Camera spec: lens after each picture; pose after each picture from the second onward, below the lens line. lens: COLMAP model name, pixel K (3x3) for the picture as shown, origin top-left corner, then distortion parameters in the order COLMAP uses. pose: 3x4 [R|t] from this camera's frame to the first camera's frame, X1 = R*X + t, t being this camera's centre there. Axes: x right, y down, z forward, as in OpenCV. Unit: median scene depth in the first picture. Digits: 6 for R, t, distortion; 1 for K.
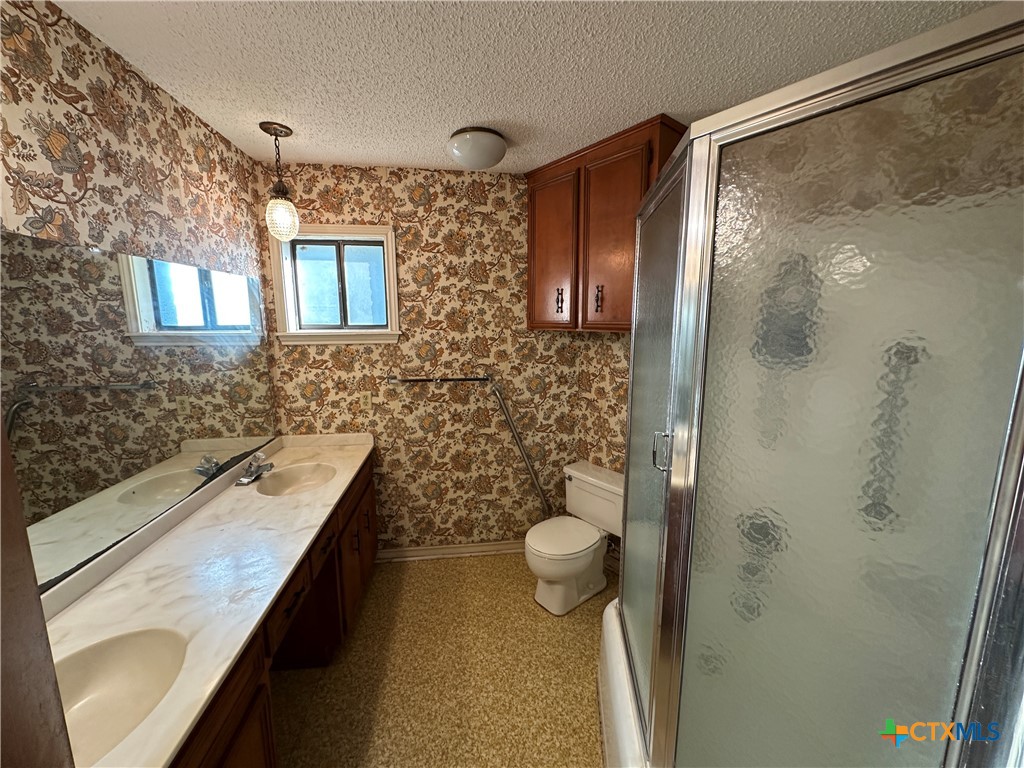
lens RADIAL K [[407.5, 0, 511.9], [0, 407.5, 383.2], [0, 0, 1]] dist [-0.002690, 0.000409]
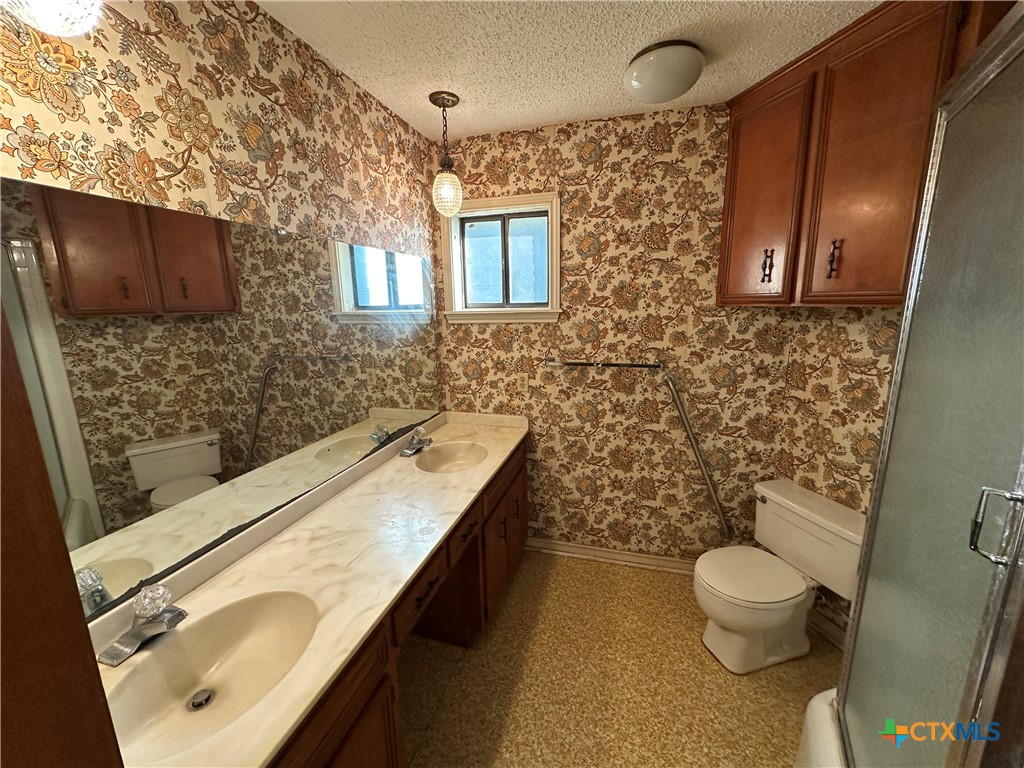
lens RADIAL K [[407.5, 0, 512.2], [0, 407.5, 382.5], [0, 0, 1]] dist [-0.002690, 0.000409]
pose [[0.915987, 0.063274, -0.396187, -0.002418], [-0.046953, 0.997606, 0.050770, -0.005293], [0.398451, -0.027902, 0.916765, 0.122084]]
